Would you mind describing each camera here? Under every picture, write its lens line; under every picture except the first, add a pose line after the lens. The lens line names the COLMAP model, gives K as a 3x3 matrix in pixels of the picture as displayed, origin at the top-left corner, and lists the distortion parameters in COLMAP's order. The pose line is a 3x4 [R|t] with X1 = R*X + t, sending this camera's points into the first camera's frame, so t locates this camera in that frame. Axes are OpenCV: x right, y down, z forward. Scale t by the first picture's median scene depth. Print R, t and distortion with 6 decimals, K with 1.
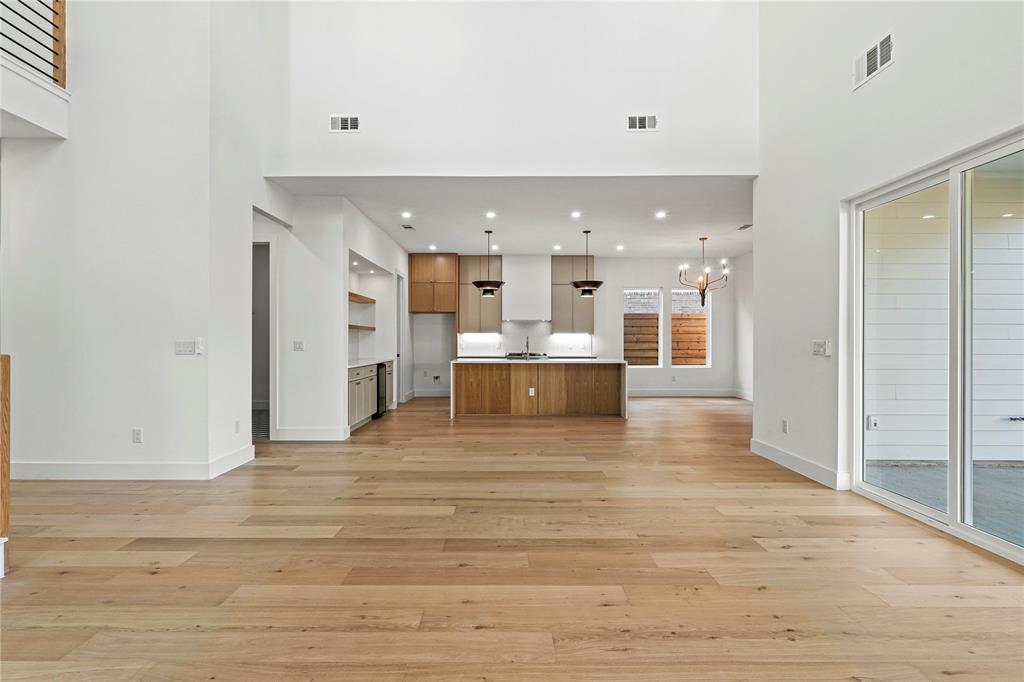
lens RADIAL K [[475.5, 0, 508.2], [0, 475.5, 336.6], [0, 0, 1]] dist [-0.002565, 0.000983]
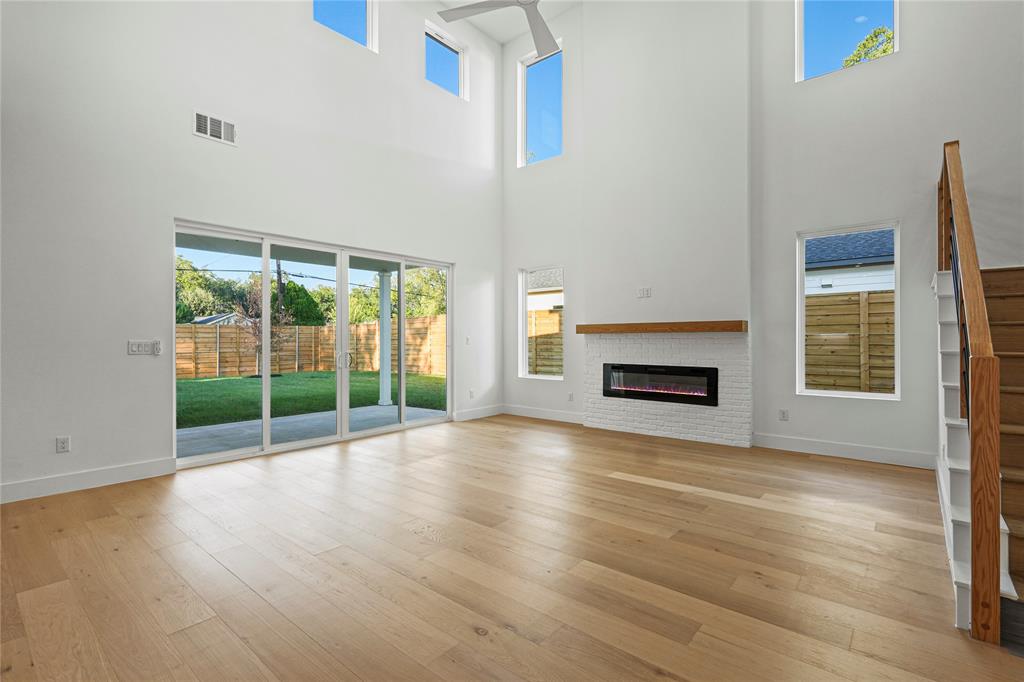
lens RADIAL K [[475.5, 0, 502.3], [0, 475.5, 336.9], [0, 0, 1]] dist [-0.002565, 0.000983]
pose [[-0.751830, 0.006277, 0.659327, -0.477144], [-0.002855, 0.999914, -0.012775, 0.008782], [-0.659350, -0.011487, -0.751748, 1.003785]]
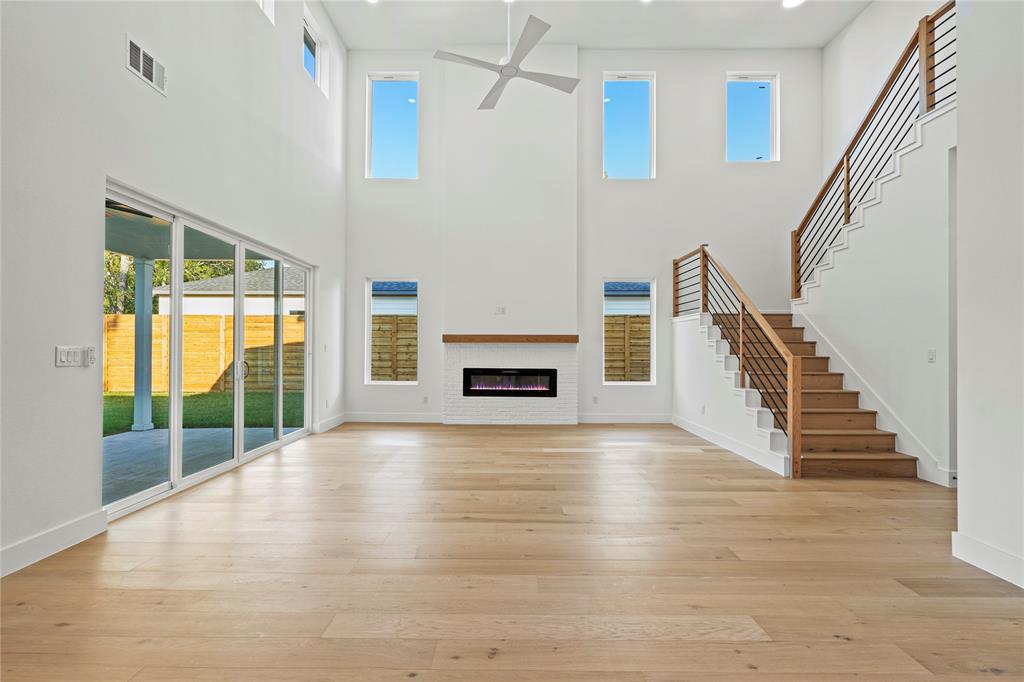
lens RADIAL K [[475.5, 0, 502.2], [0, 475.5, 342.0], [0, 0, 1]] dist [-0.002565, 0.000983]
pose [[-0.999807, -0.003100, 0.019392, 0.001124], [-0.003502, 0.999778, -0.020768, 0.011245], [-0.019323, -0.020832, -0.999596, 1.353687]]
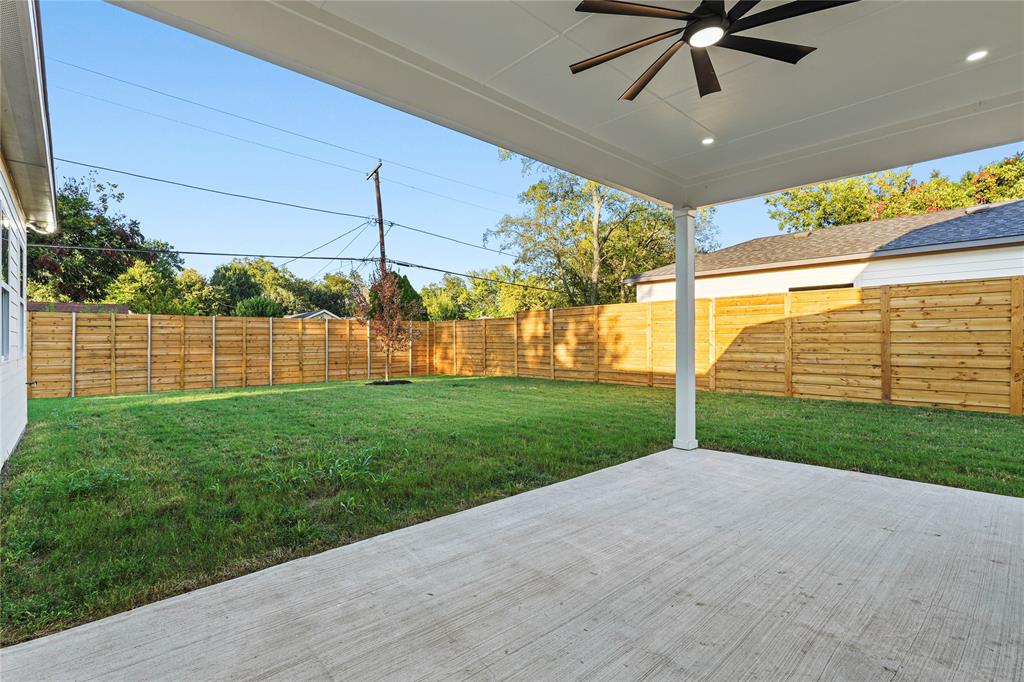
lens RADIAL K [[475.5, 0, 503.2], [0, 475.5, 344.4], [0, 0, 1]] dist [-0.002565, 0.000983]
pose [[-0.668611, -0.005143, 0.743594, 0.653413], [-0.004624, 0.999986, 0.002759, 0.025207], [-0.743598, -0.001593, -0.668625, 0.890632]]
